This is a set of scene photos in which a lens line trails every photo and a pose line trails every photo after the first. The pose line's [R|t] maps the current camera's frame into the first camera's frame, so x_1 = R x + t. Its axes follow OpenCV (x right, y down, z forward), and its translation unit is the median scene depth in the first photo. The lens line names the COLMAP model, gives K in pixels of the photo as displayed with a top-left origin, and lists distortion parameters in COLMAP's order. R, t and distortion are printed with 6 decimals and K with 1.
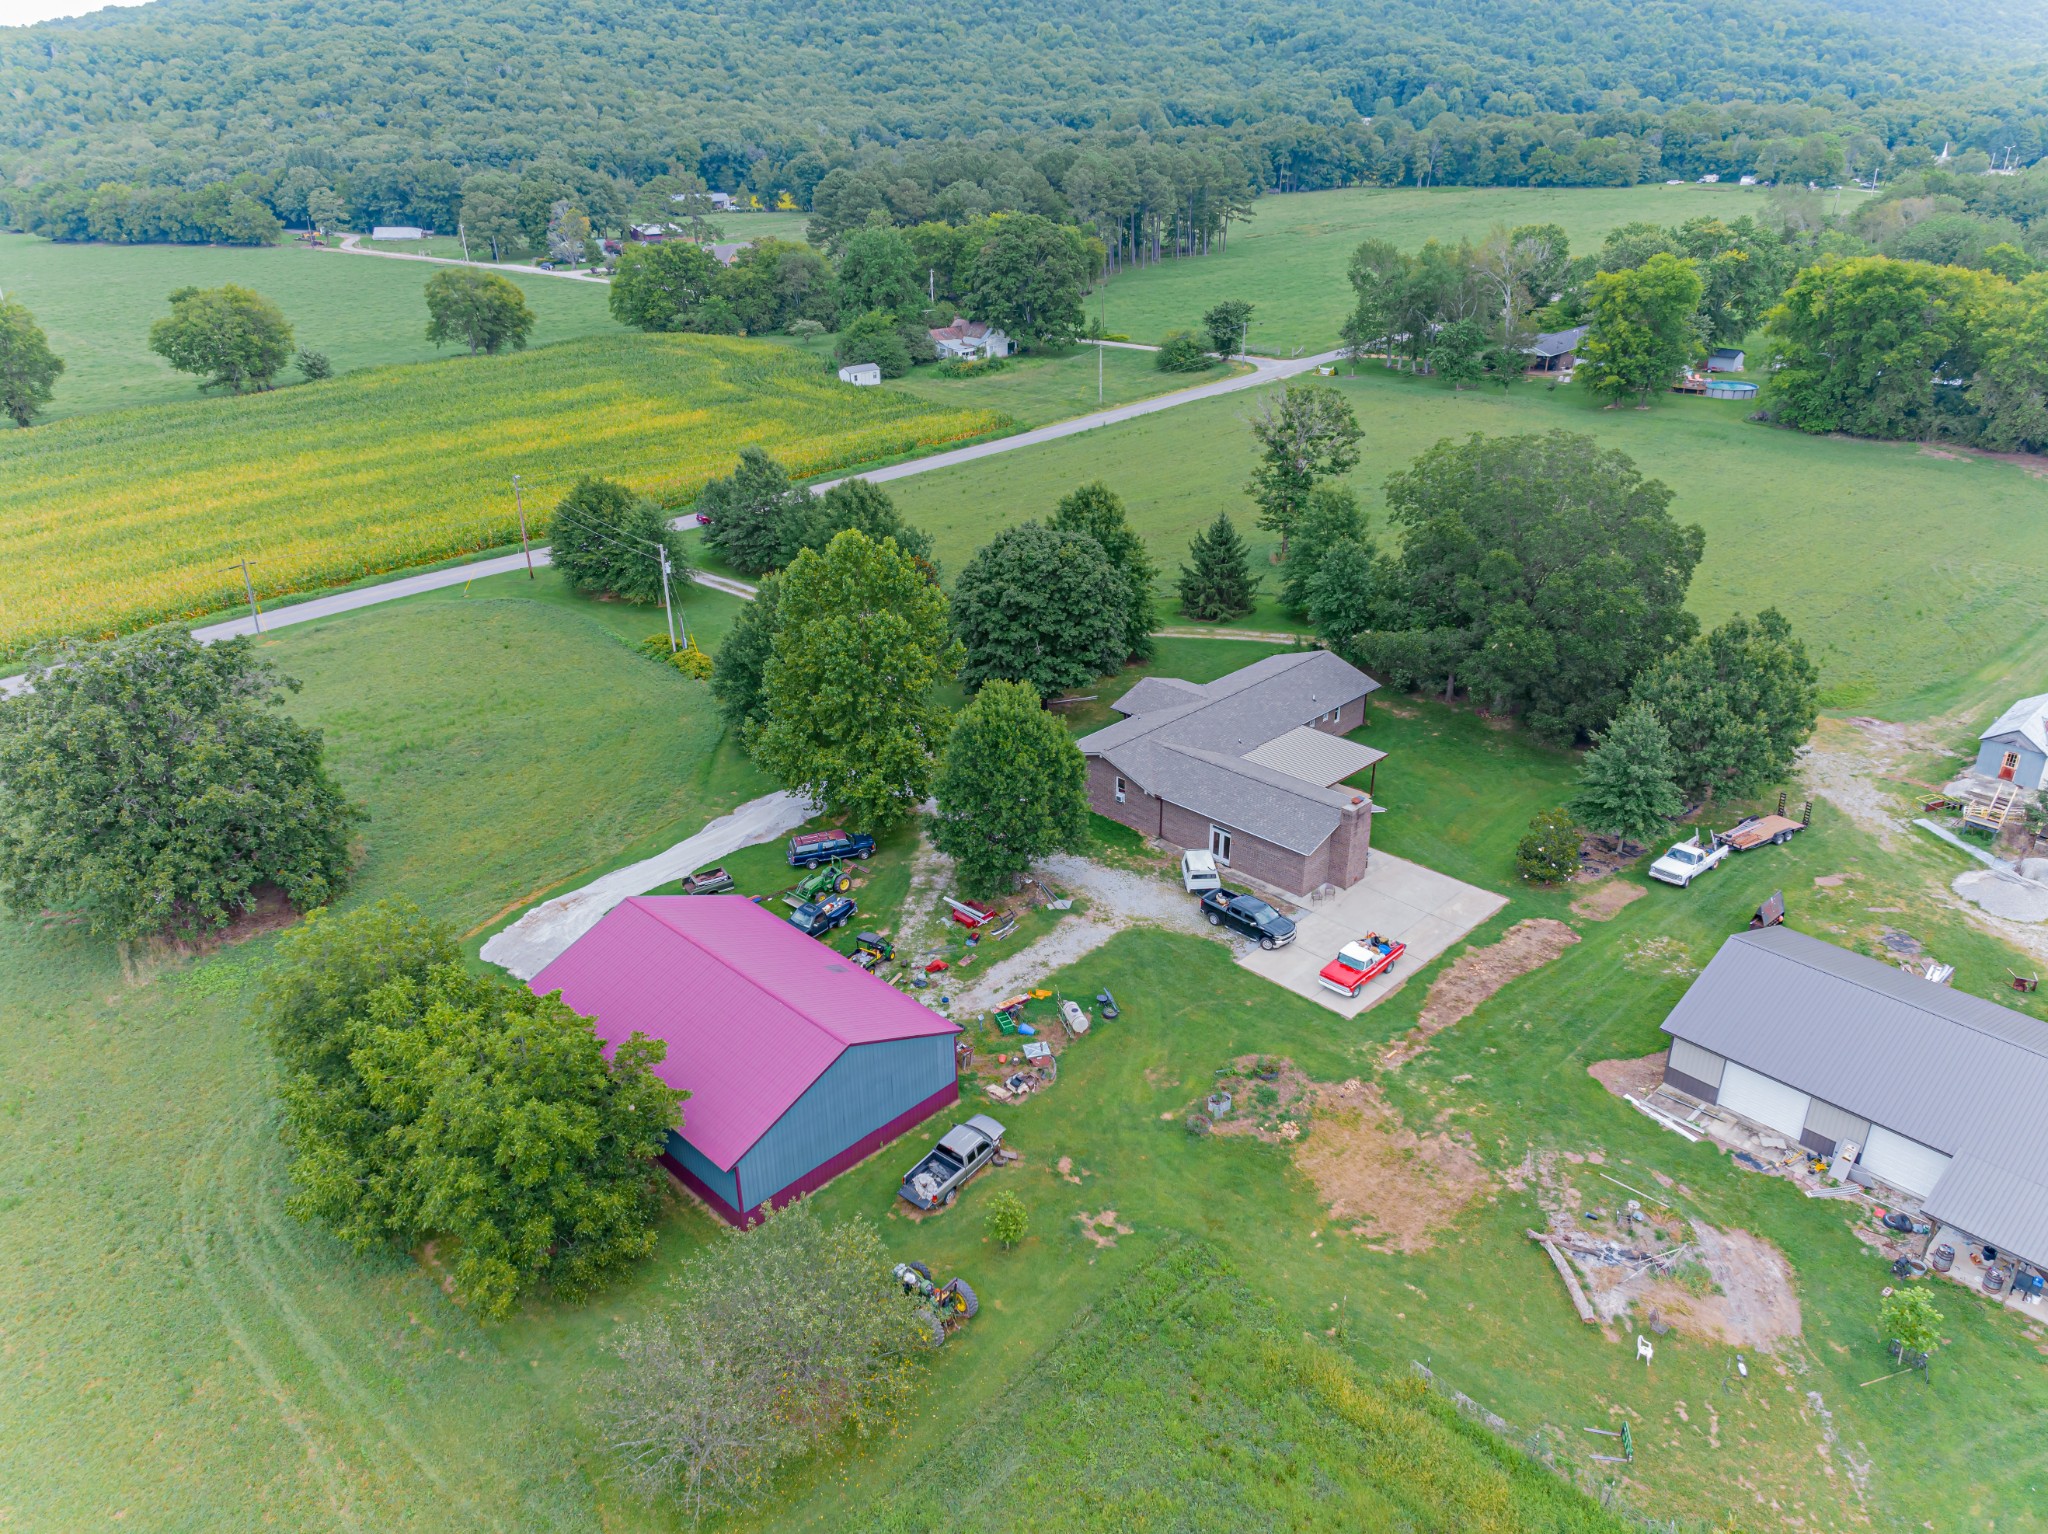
lens RADIAL K [[1371.1, 0, 1024.0], [0, 1371.1, 767.0], [0, 0, 1]] dist [0.193939, -0.250181]
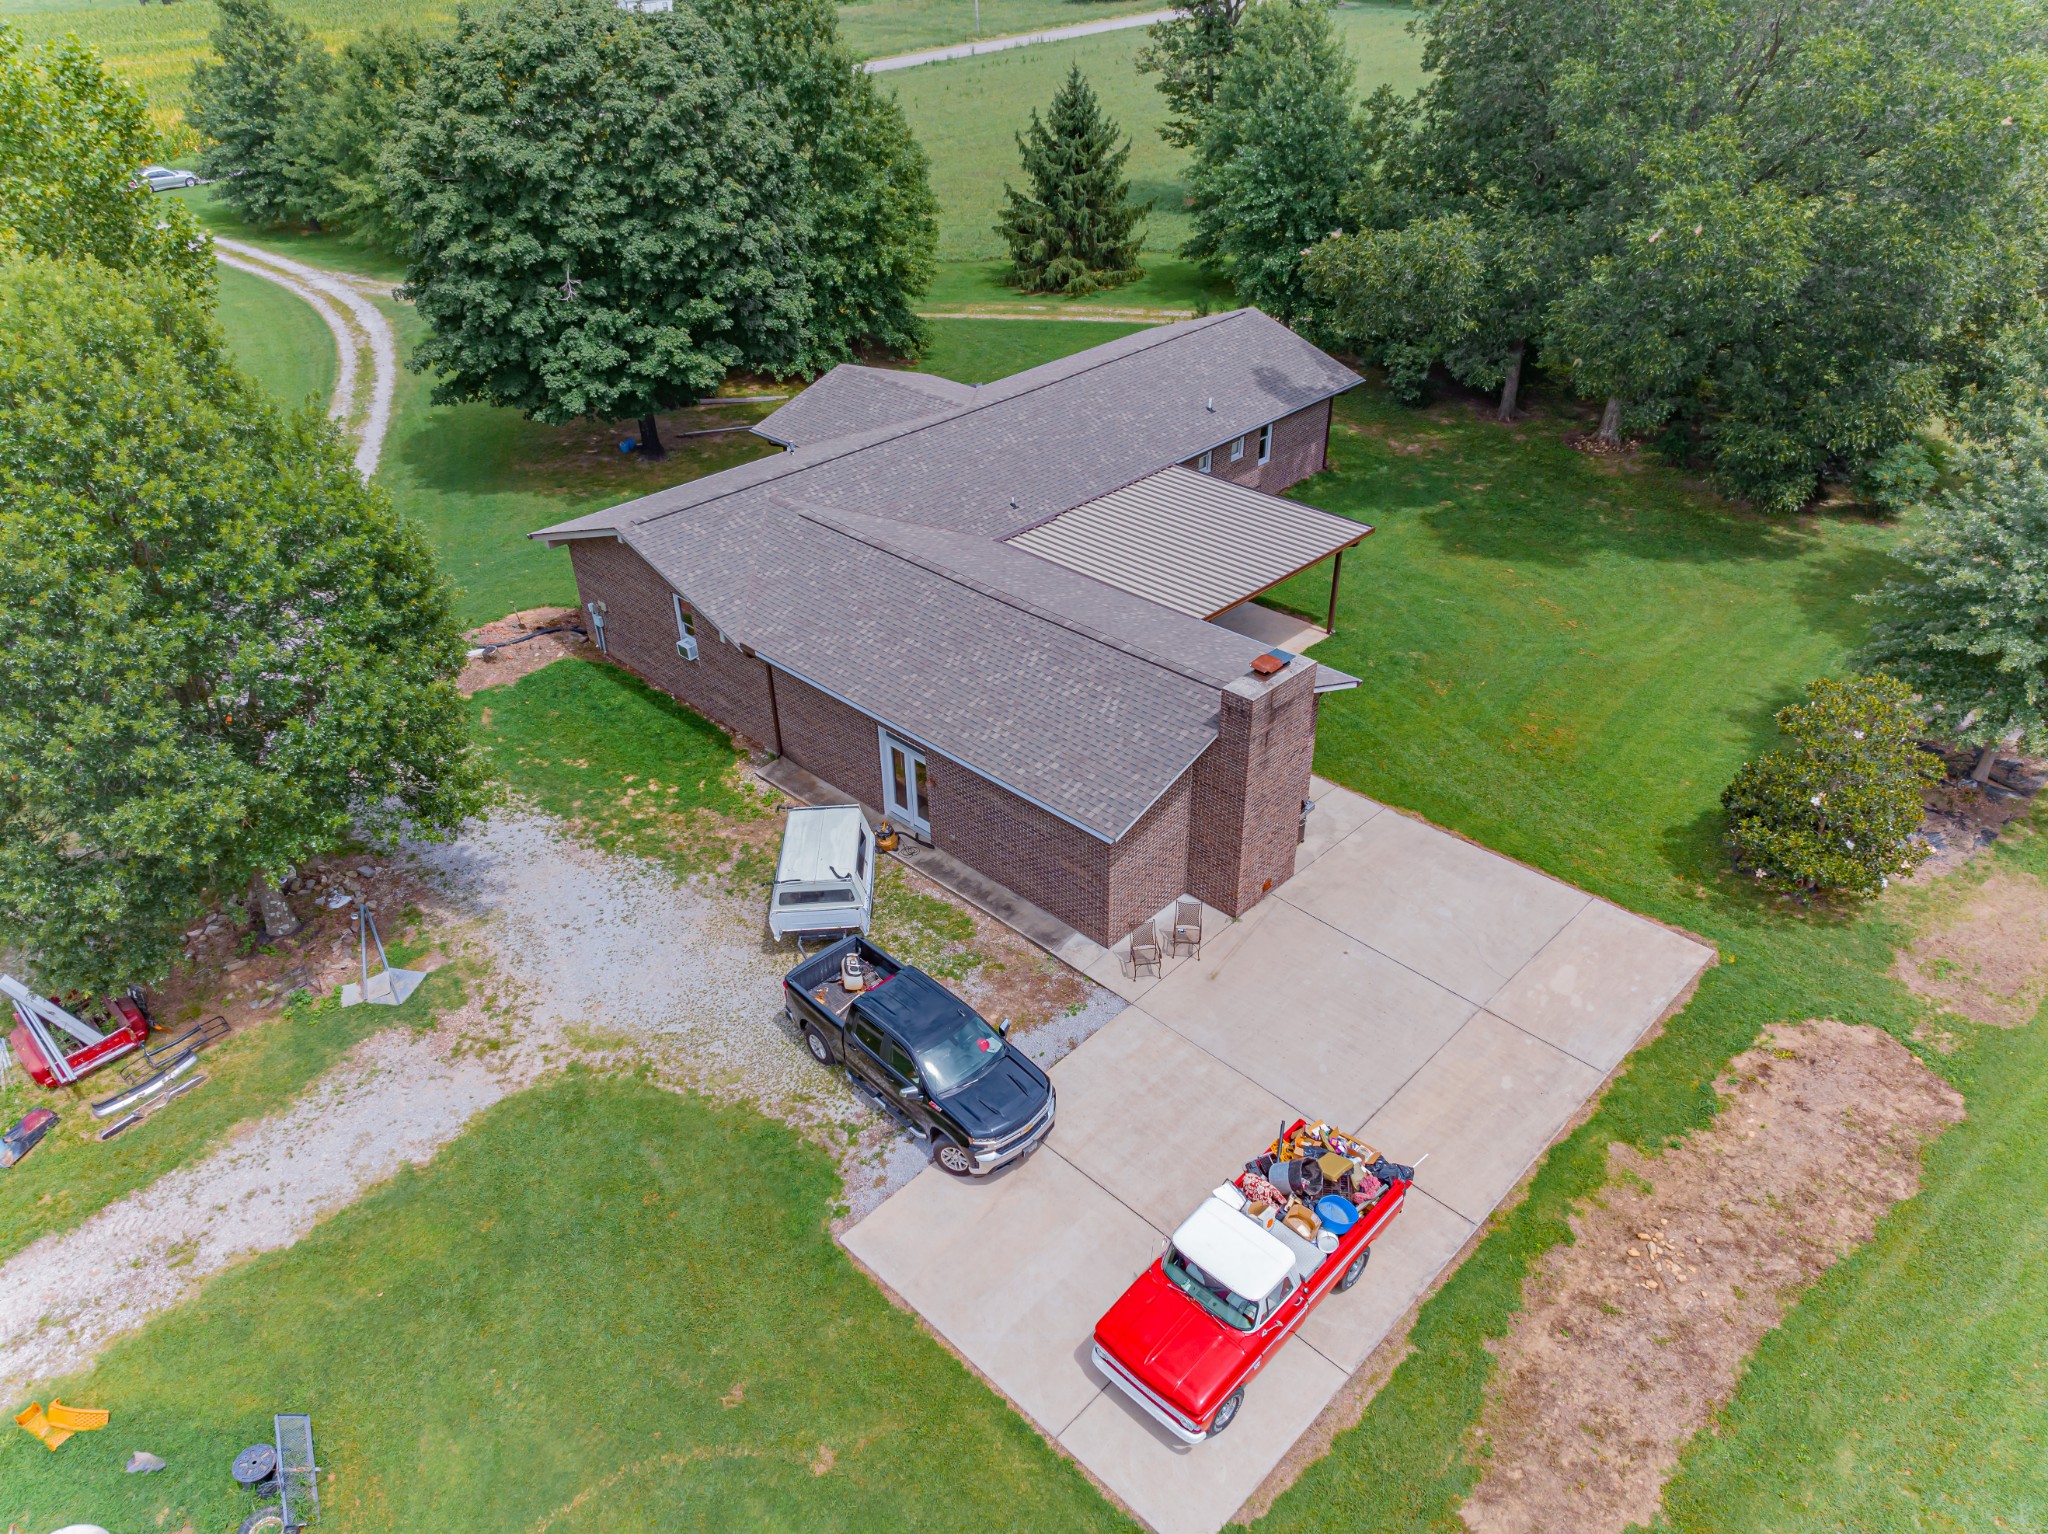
lens RADIAL K [[1371.1, 0, 1024.0], [0, 1371.1, 767.0], [0, 0, 1]] dist [0.193939, -0.250181]
pose [[0.999895, -0.012164, 0.007827, 0.171848], [0.010965, 0.990334, 0.138272, 0.002332], [-0.009434, -0.138172, 0.990363, 0.645444]]
